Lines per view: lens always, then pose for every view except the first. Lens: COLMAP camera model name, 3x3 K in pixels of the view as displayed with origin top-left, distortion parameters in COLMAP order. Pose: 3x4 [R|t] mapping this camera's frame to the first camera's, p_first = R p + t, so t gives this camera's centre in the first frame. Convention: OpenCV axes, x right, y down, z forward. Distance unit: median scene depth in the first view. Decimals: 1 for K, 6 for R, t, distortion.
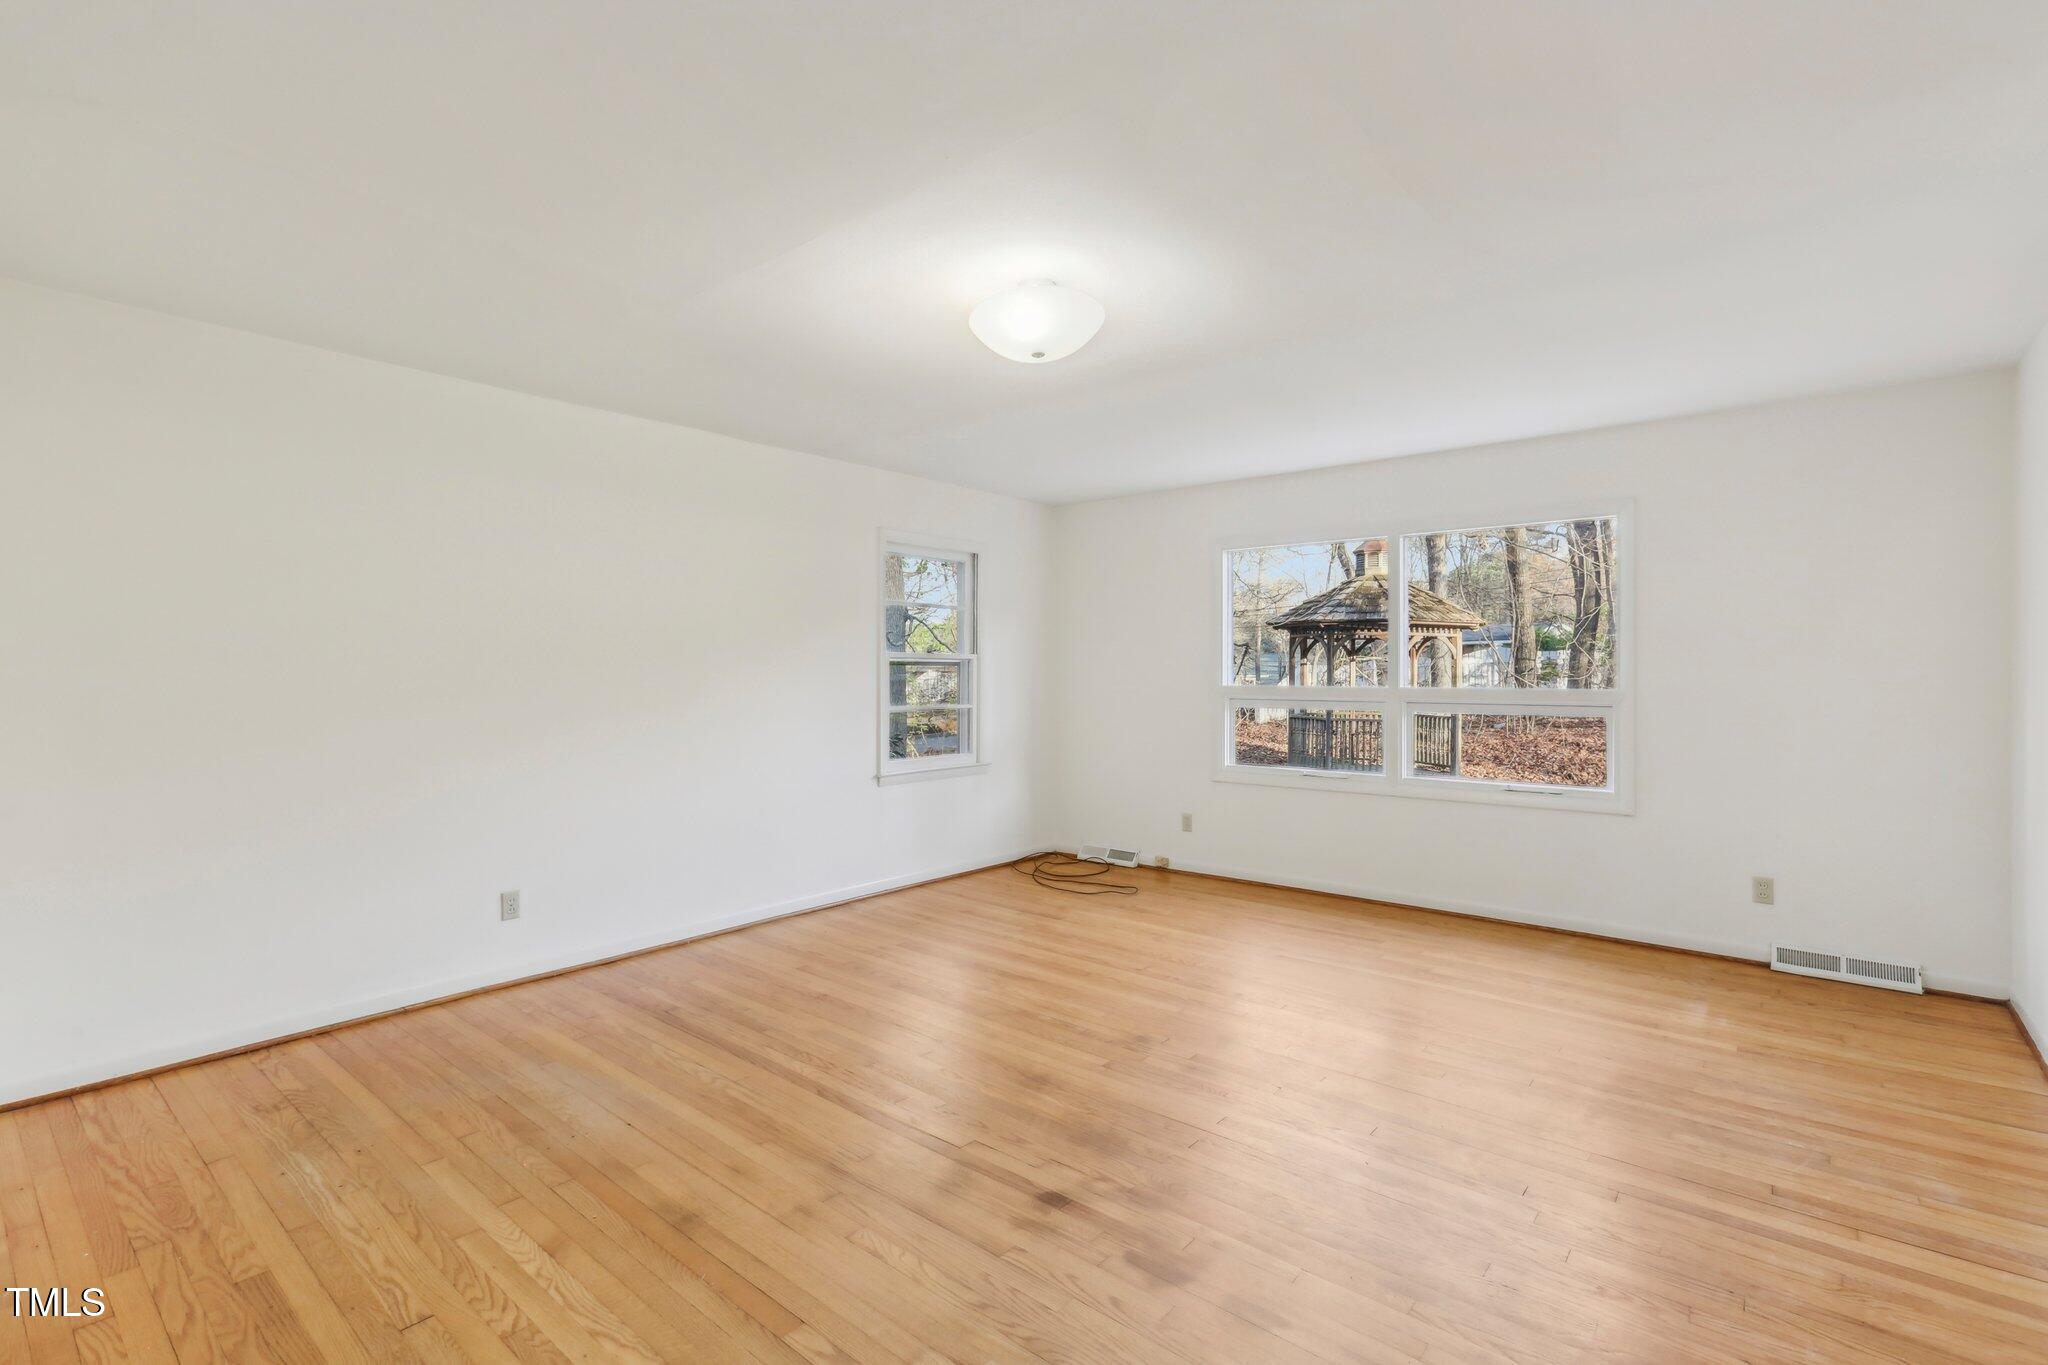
lens RADIAL K [[931.4, 0, 1037.7], [0, 931.4, 670.9], [0, 0, 1]] dist [-0.003395, -0.000114]
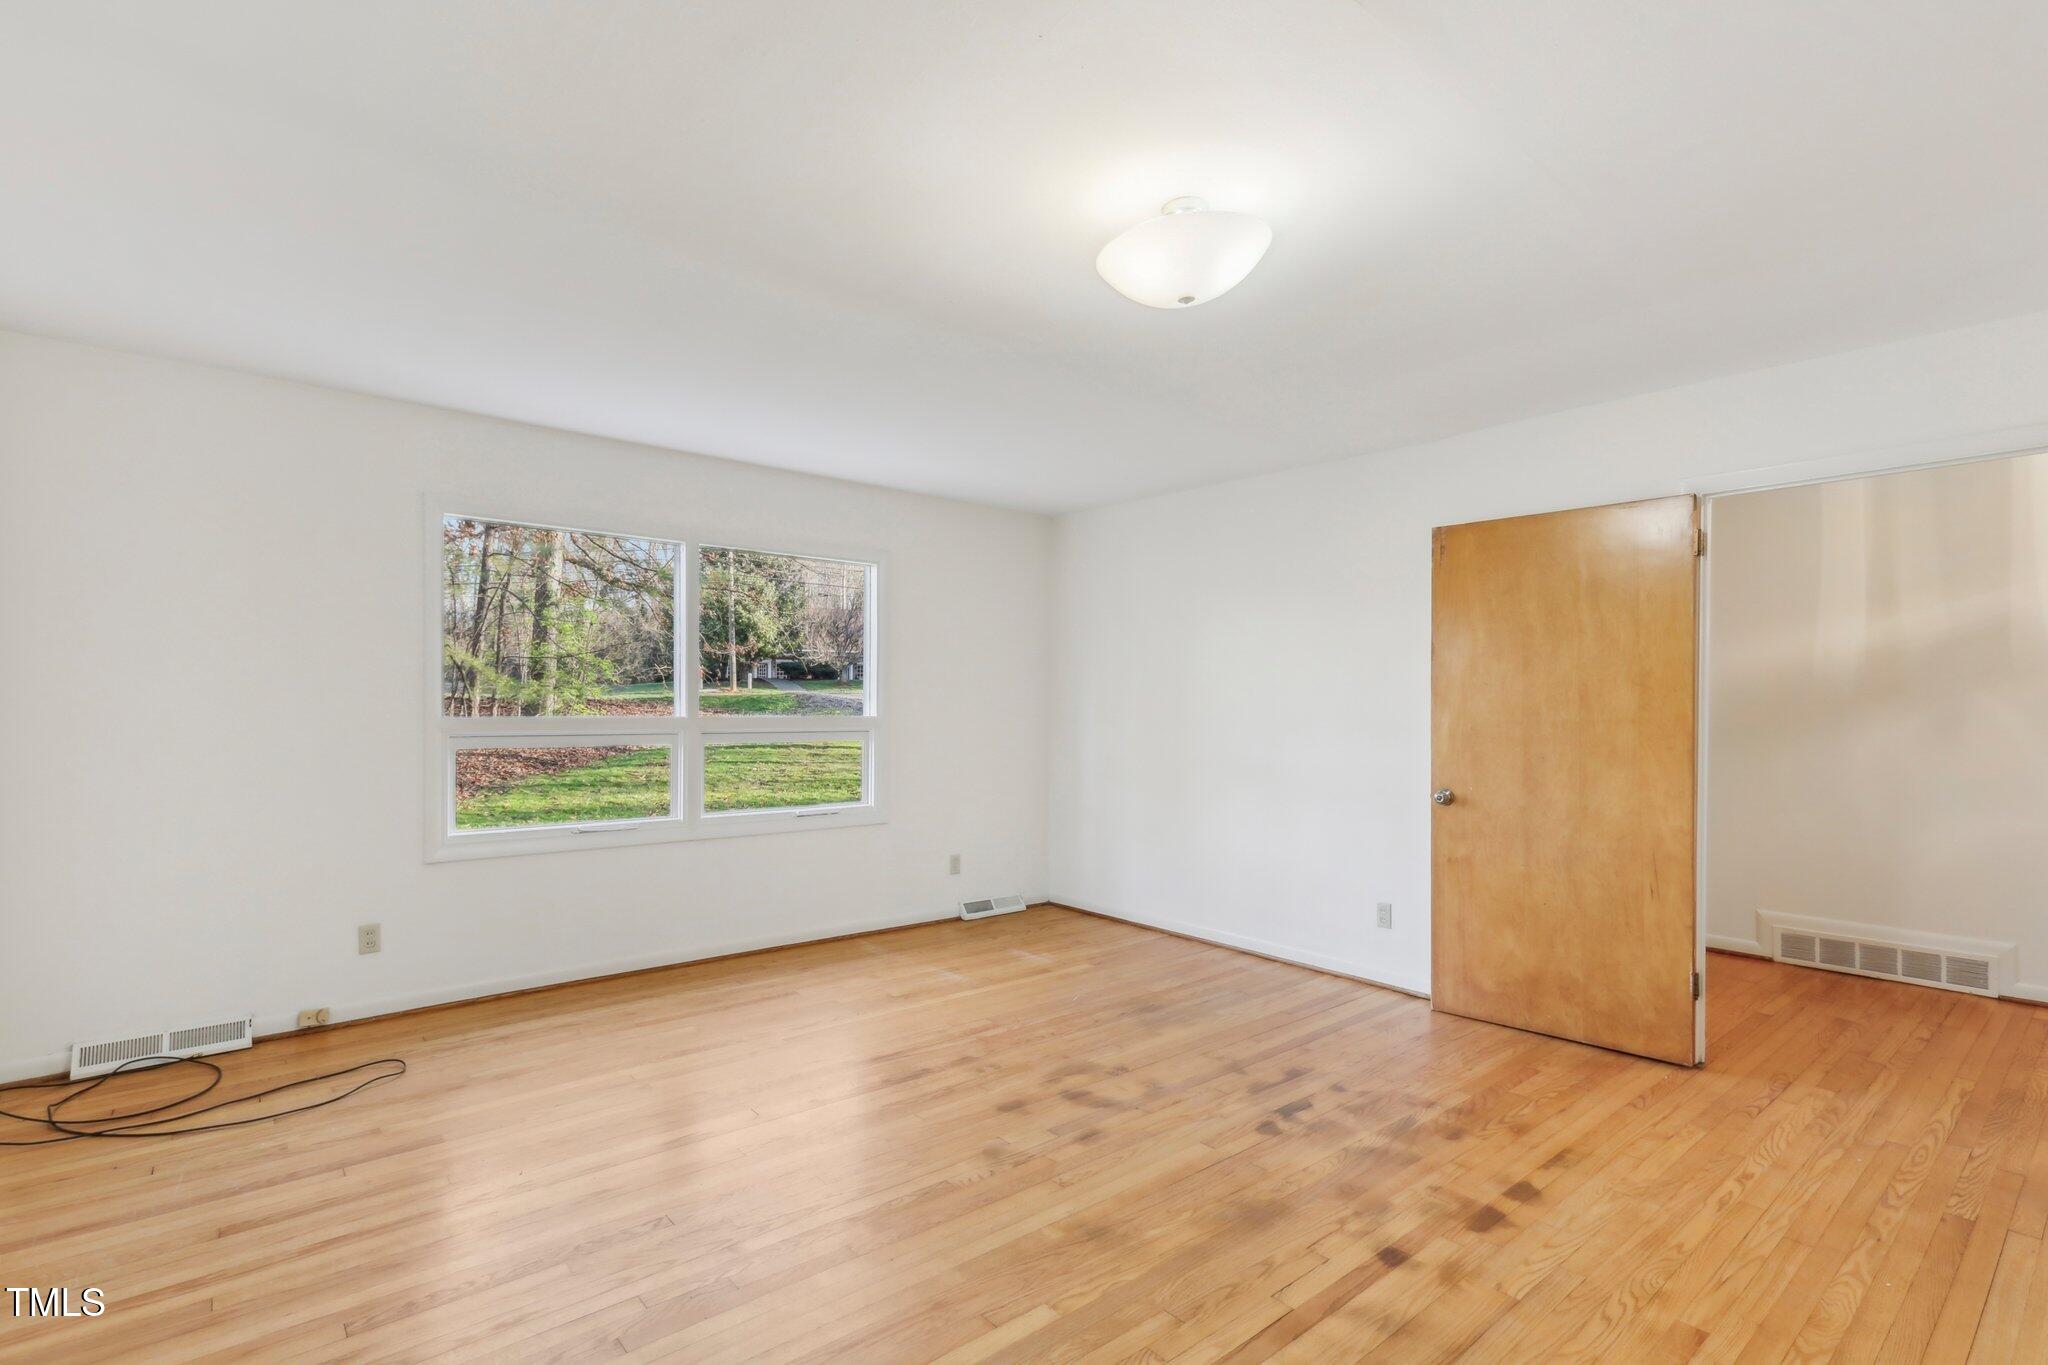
lens RADIAL K [[967.7, 0, 1038.4], [0, 967.7, 699.0], [0, 0, 1]] dist [0.019248, 0.000249]
pose [[0.173259, 0.007639, 0.984847, -0.565342], [-0.007759, 0.999949, -0.006391, 0.012463], [-0.984846, -0.006534, 0.173310, 0.665294]]
